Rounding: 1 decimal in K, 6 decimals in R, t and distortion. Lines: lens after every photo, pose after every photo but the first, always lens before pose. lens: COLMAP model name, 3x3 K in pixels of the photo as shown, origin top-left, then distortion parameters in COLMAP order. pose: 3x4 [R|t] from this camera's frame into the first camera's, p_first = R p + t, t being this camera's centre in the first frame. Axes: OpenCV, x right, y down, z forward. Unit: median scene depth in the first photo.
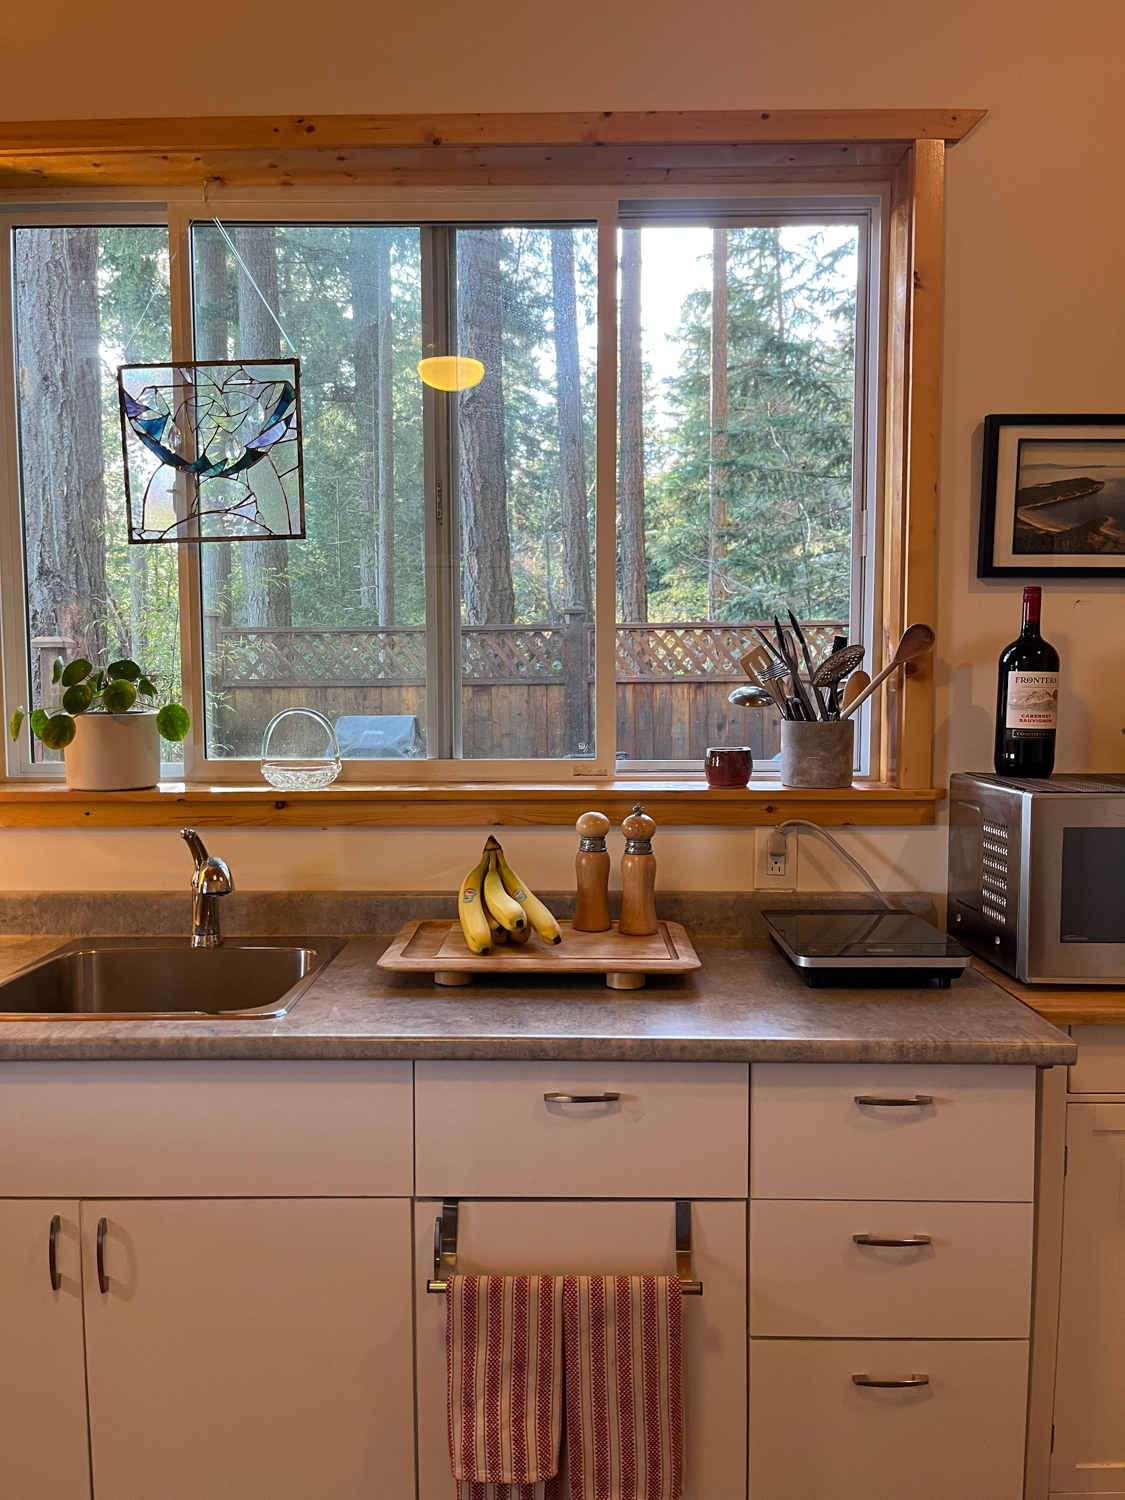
lens RADIAL K [[1145.4, 0, 565.4], [0, 1145.4, 757.2], [0, 0, 1]] dist [0.040434, -0.061443]
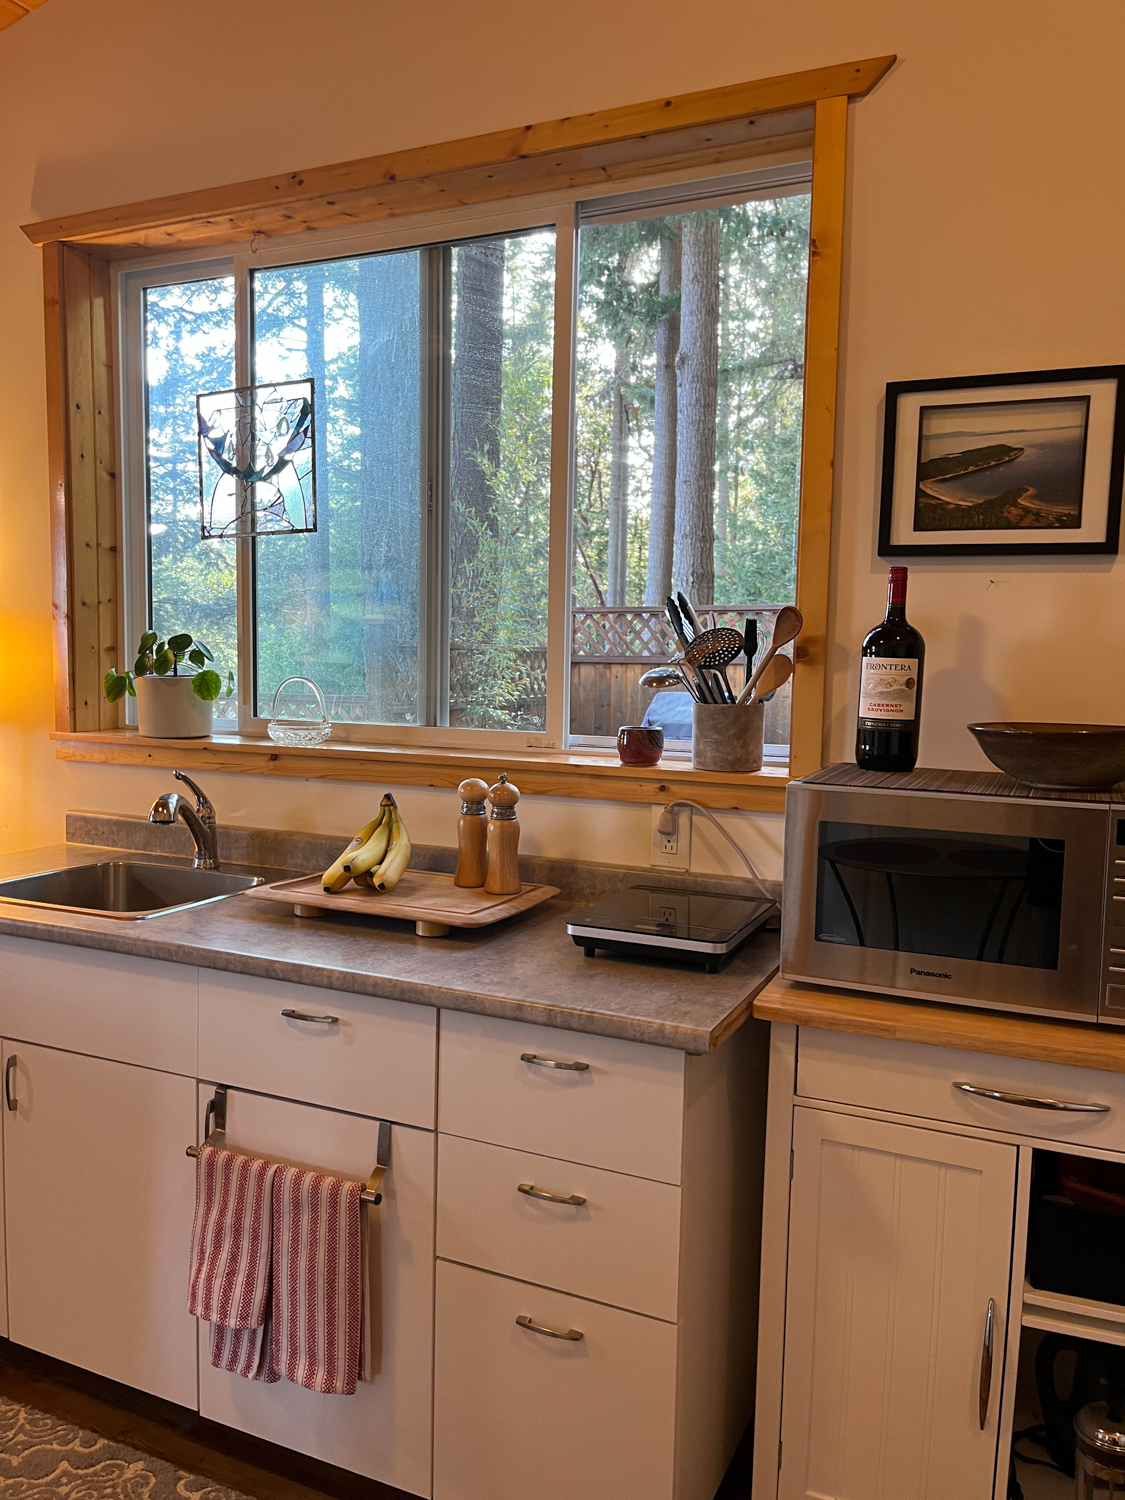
lens RADIAL K [[1145.4, 0, 552.6], [0, 1145.4, 749.3], [0, 0, 1]] dist [0.040434, -0.061443]
pose [[0.911937, 0.052894, -0.406906, 0.514411], [-0.048242, 0.998600, 0.021692, -0.006731], [0.407484, -0.000152, 0.913212, 0.032984]]
